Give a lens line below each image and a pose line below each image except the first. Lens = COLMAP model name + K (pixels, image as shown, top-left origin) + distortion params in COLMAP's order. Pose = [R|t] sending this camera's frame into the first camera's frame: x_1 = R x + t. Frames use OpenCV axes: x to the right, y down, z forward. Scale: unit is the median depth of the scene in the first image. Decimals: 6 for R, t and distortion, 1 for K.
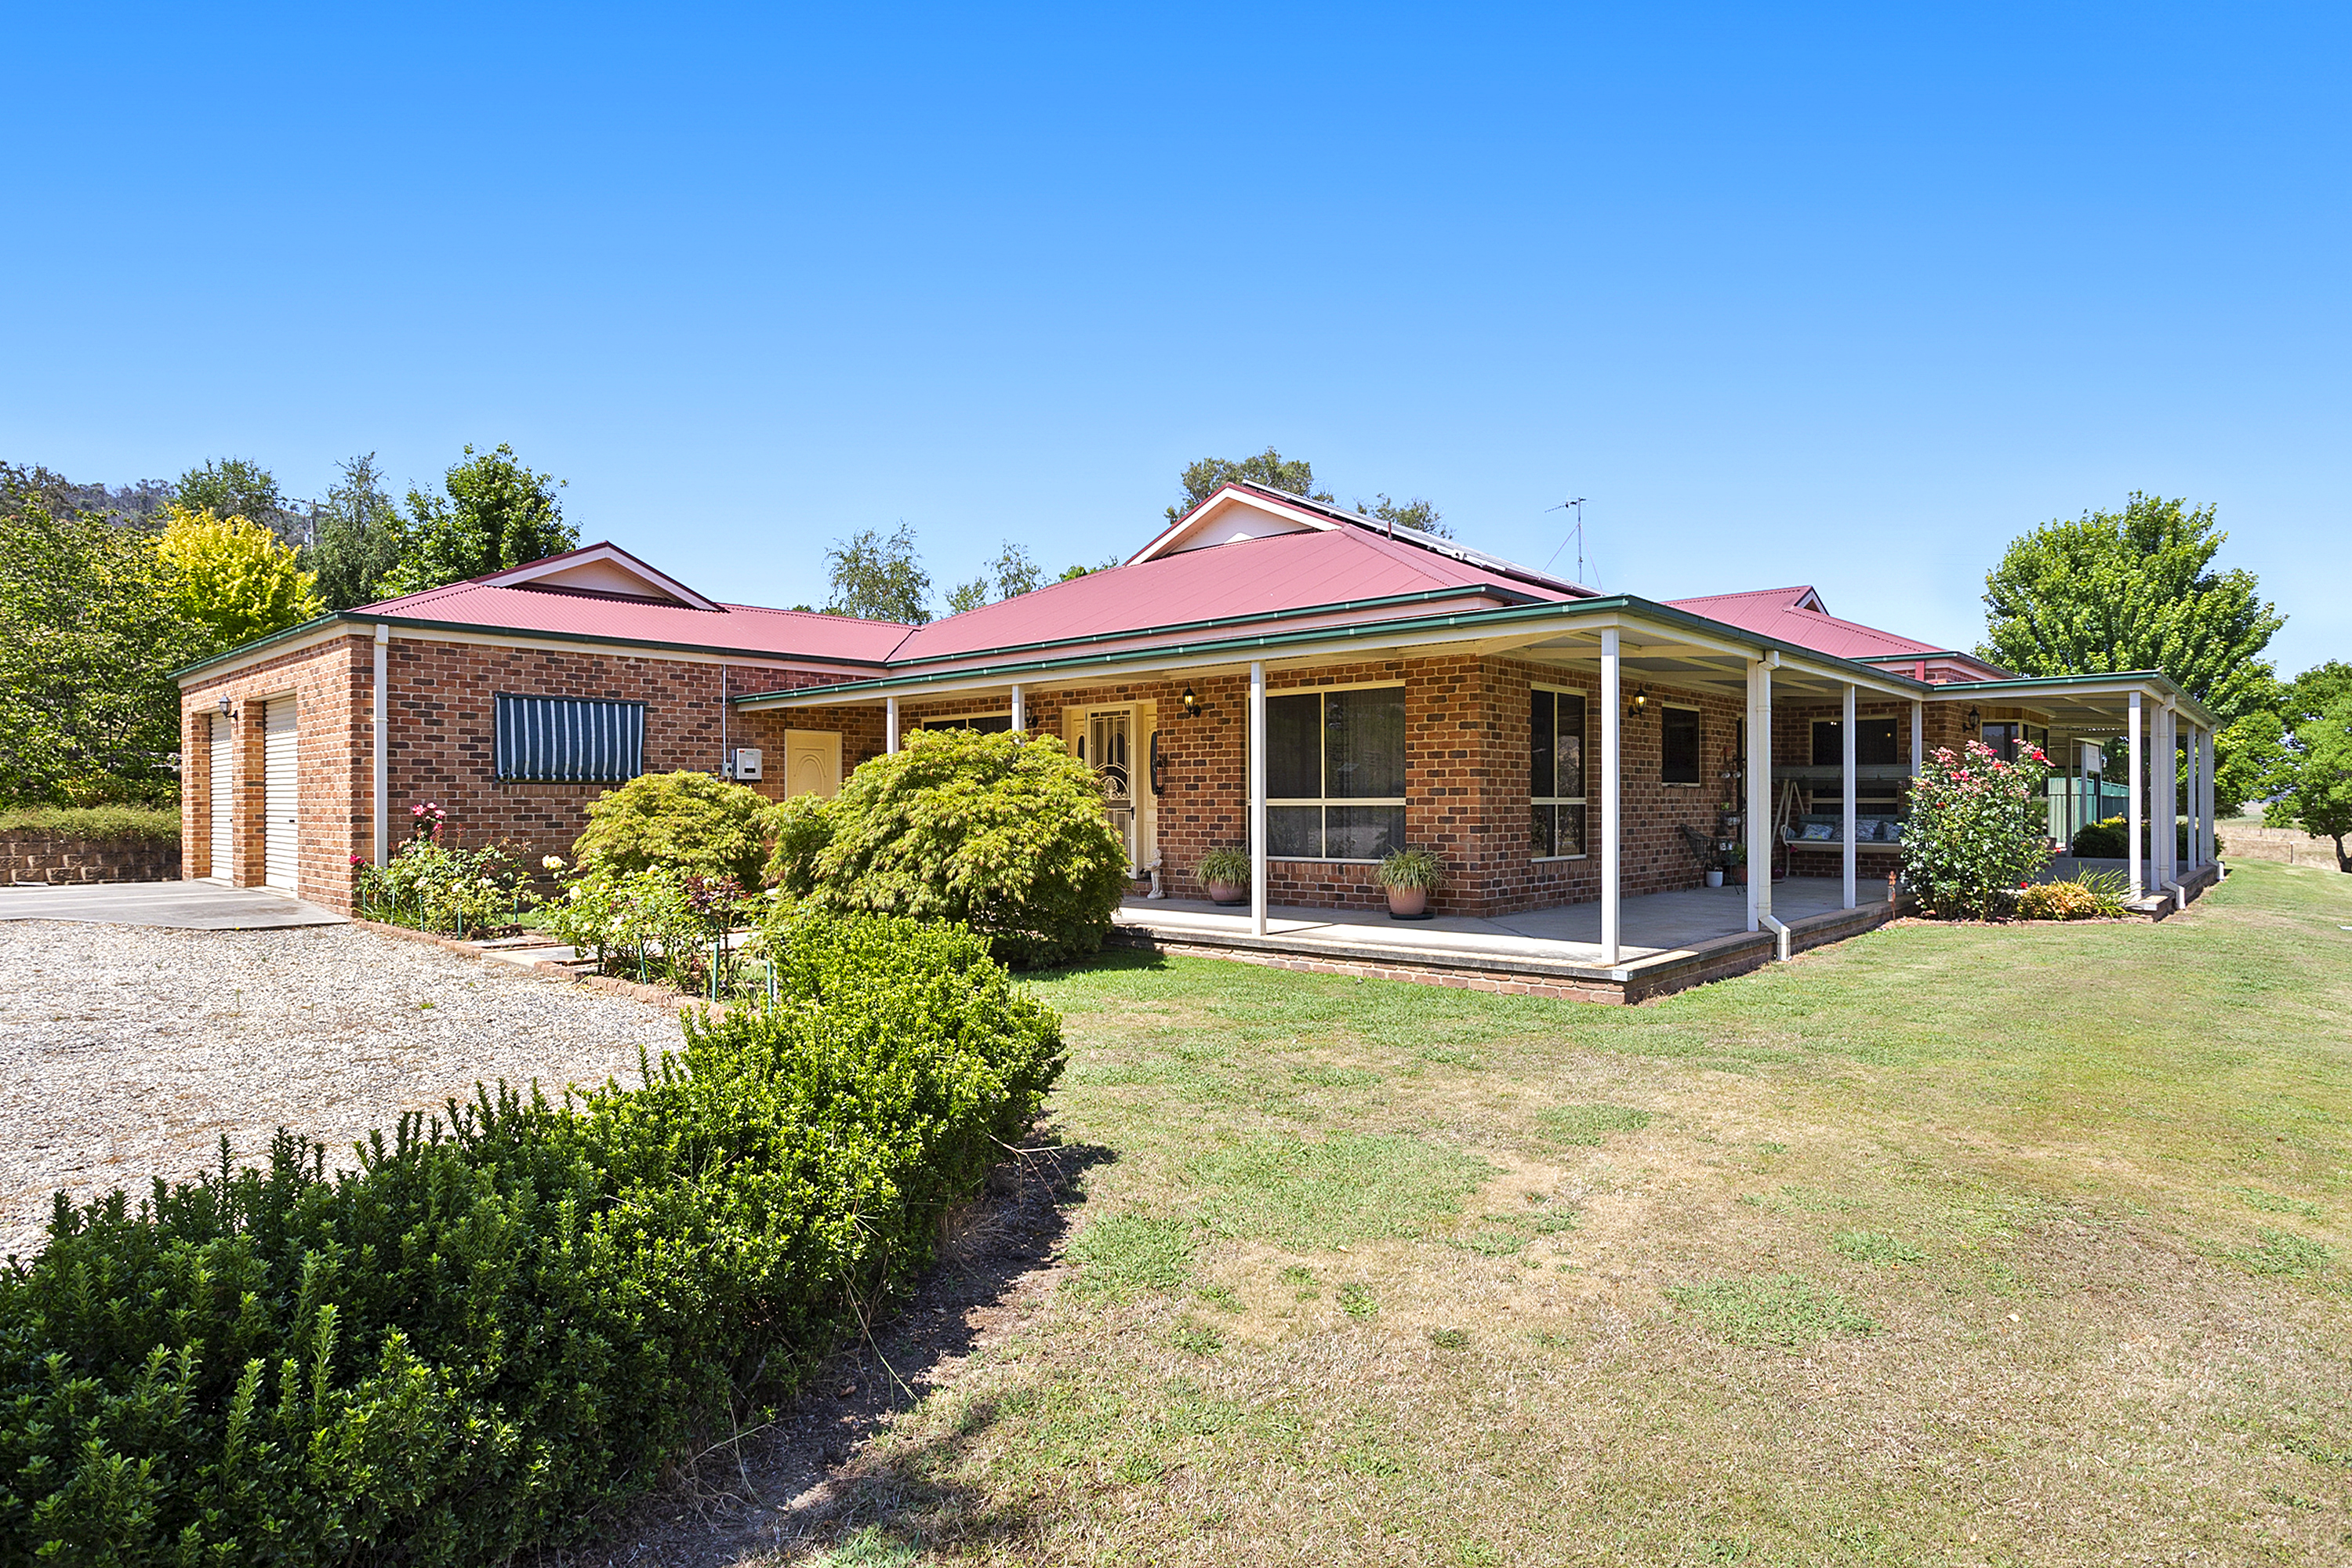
lens RADIAL K [[1394.3, 0, 1197.1], [0, 1394.3, 799.7], [0, 0, 1]] dist [-0.004886, 0.000018]
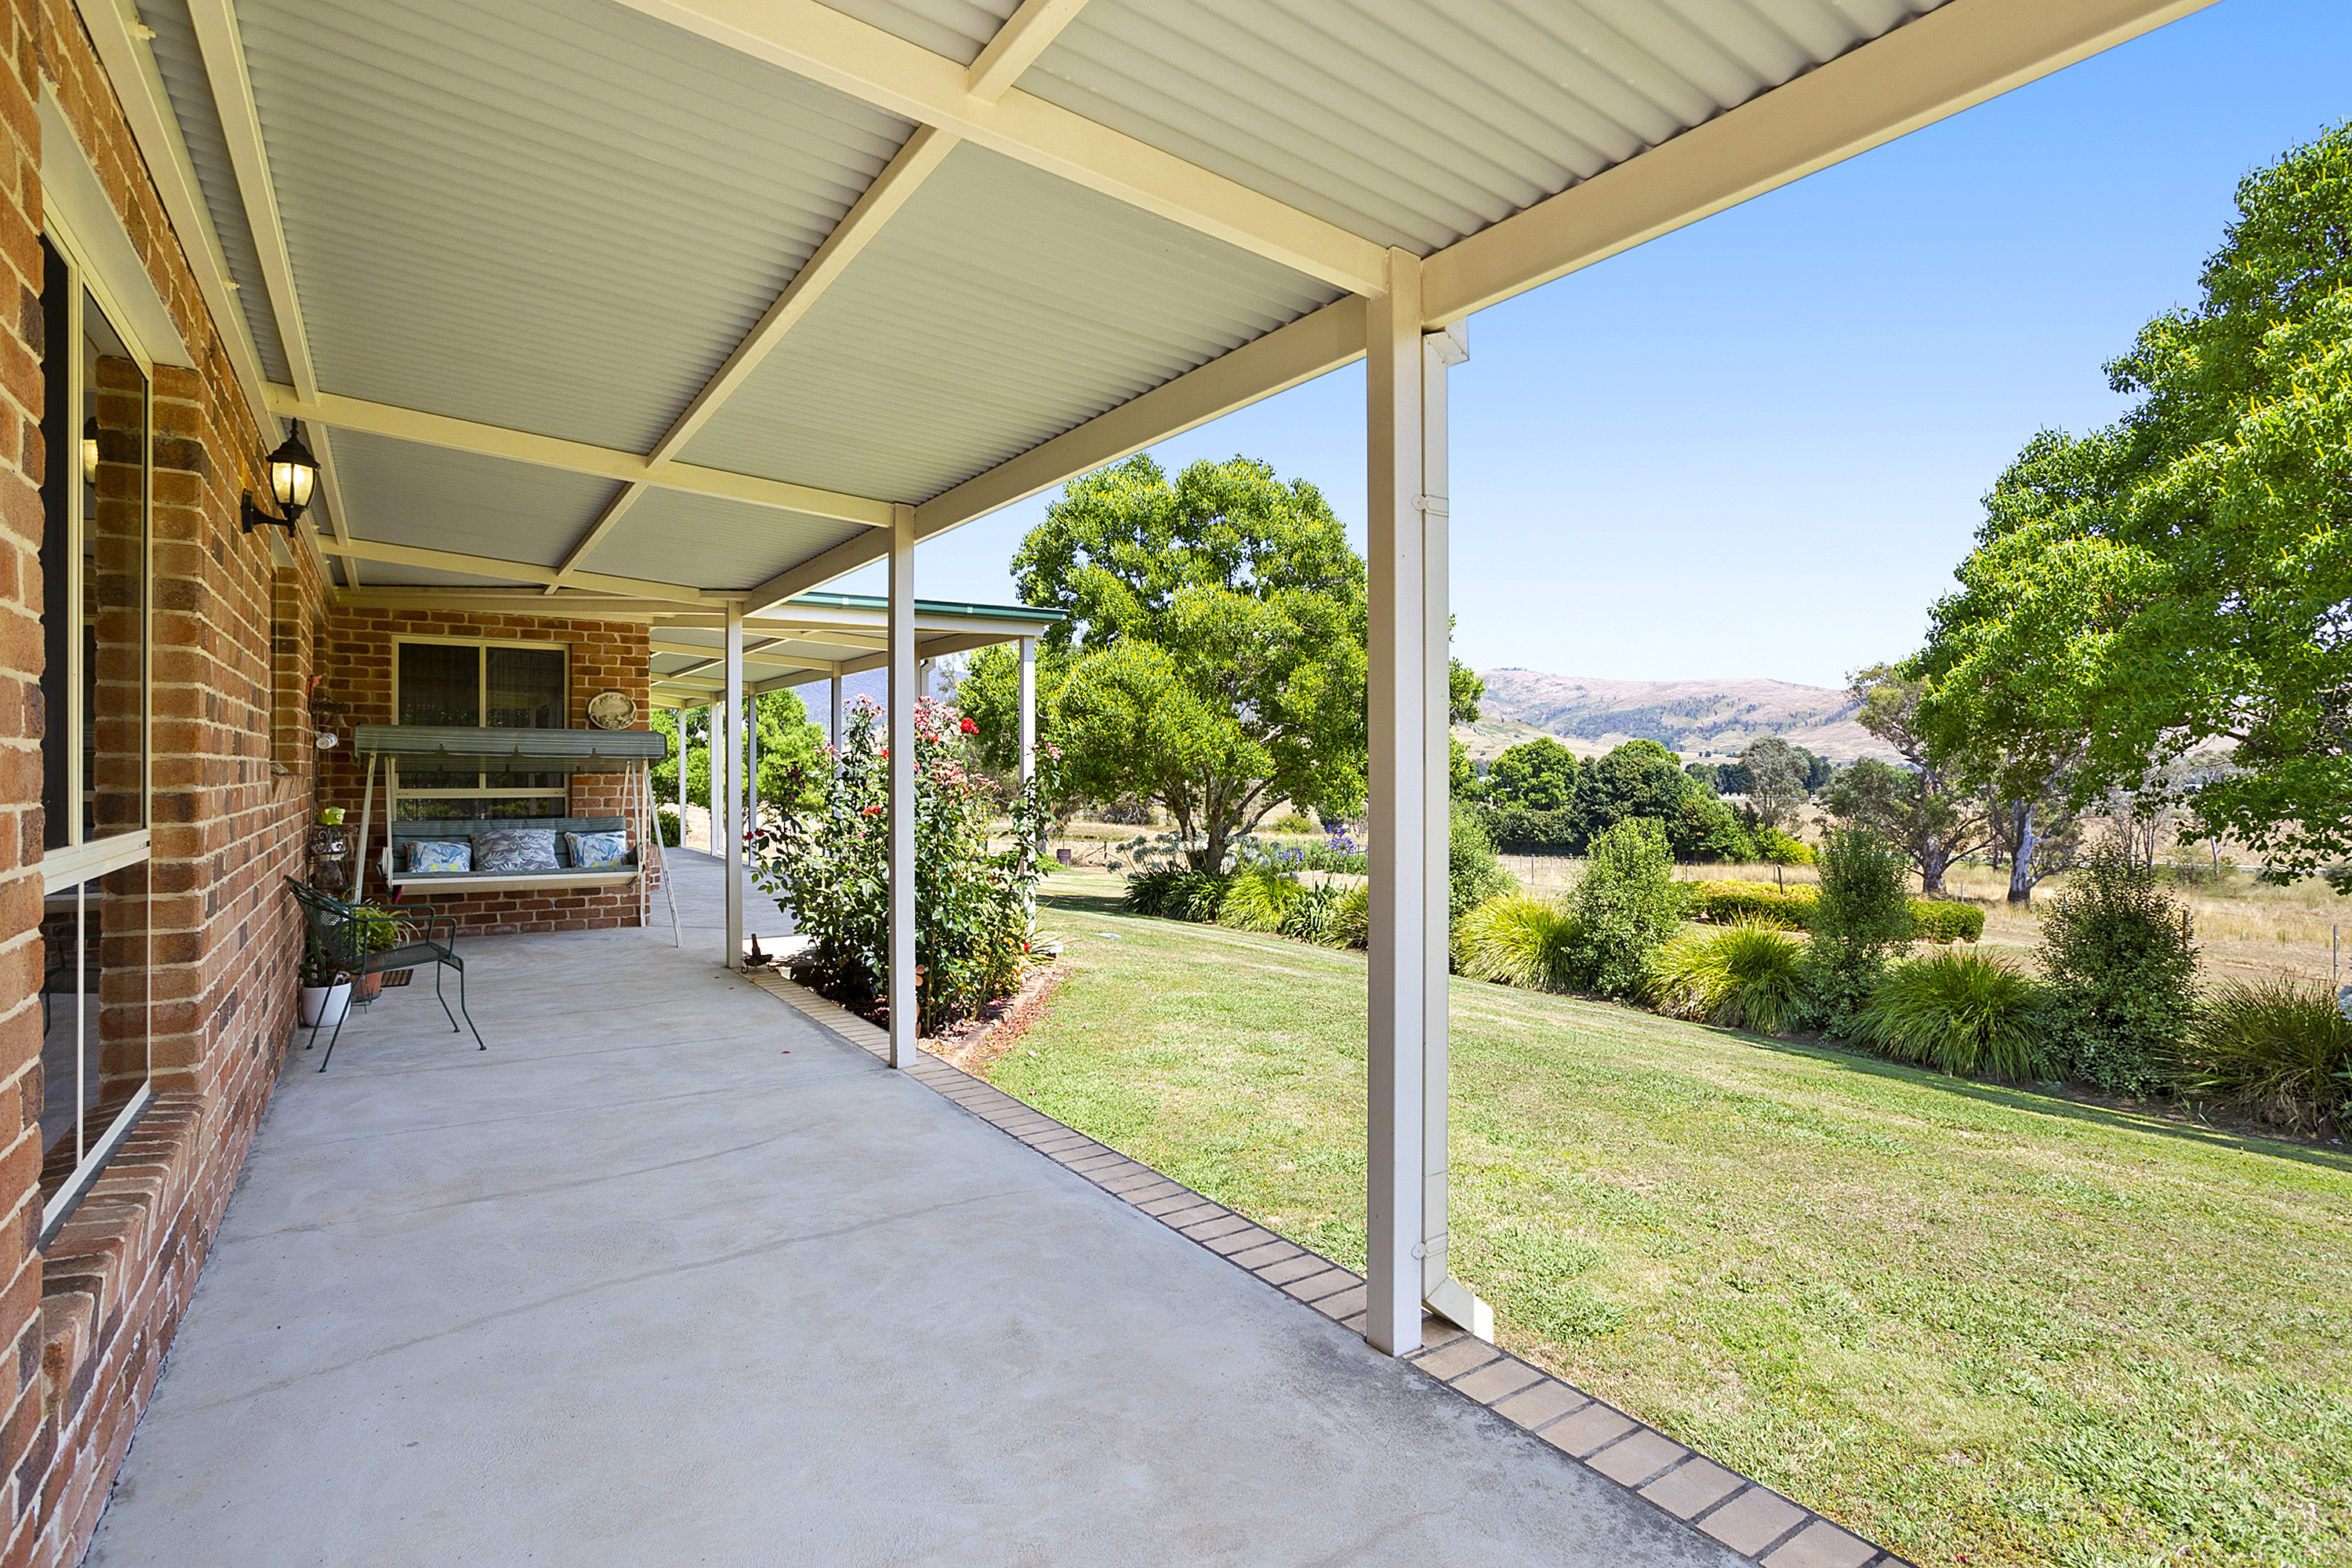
lens RADIAL K [[1150.1, 0, 1186.5], [0, 1150.1, 768.7], [0, 0, 1]] dist [-0.018531, 0.000376]
pose [[0.268034, 0.004335, 0.963400, 0.162242], [-0.005166, 0.999982, -0.003063, -0.012854], [-0.963396, -0.004156, 0.268051, 0.873073]]
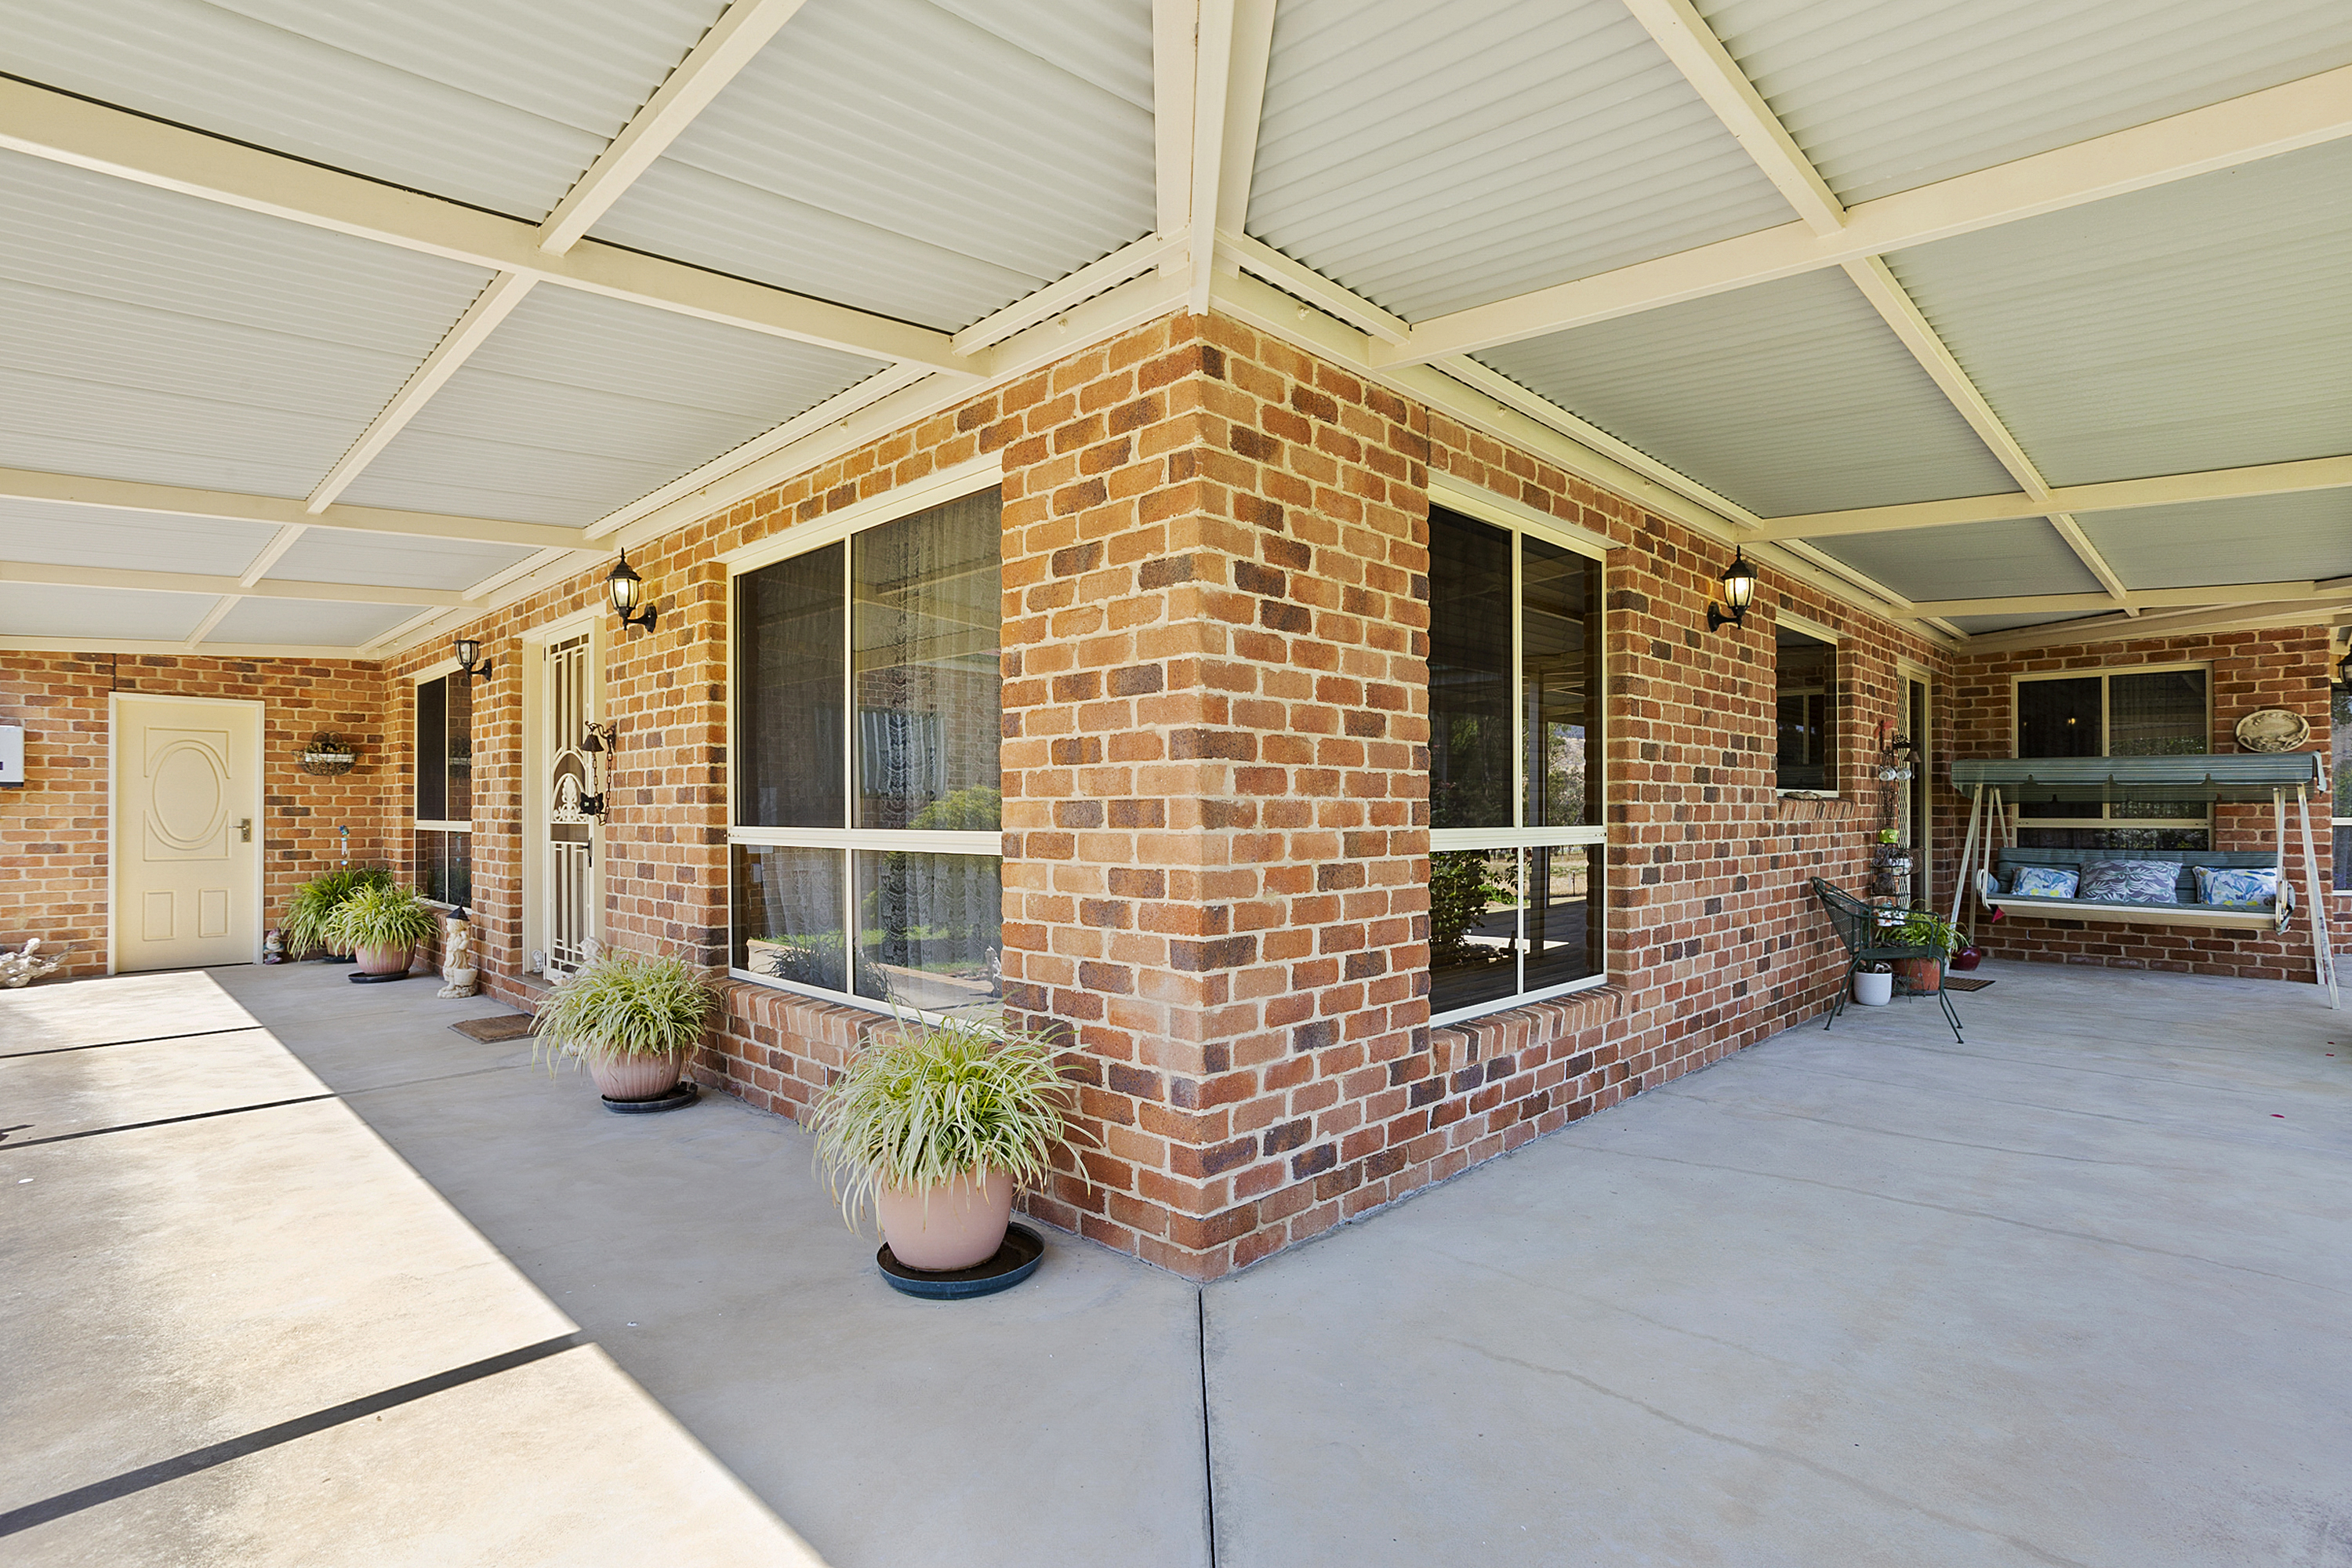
lens RADIAL K [[1150.1, 0, 1157.2], [0, 1150.1, 796.2], [0, 0, 1]] dist [-0.018531, 0.000376]
pose [[0.995588, 0.000299, -0.093831, 0.206107], [-0.001297, 0.999943, -0.010567, -0.006748], [0.093822, 0.010642, 0.995532, 0.746269]]
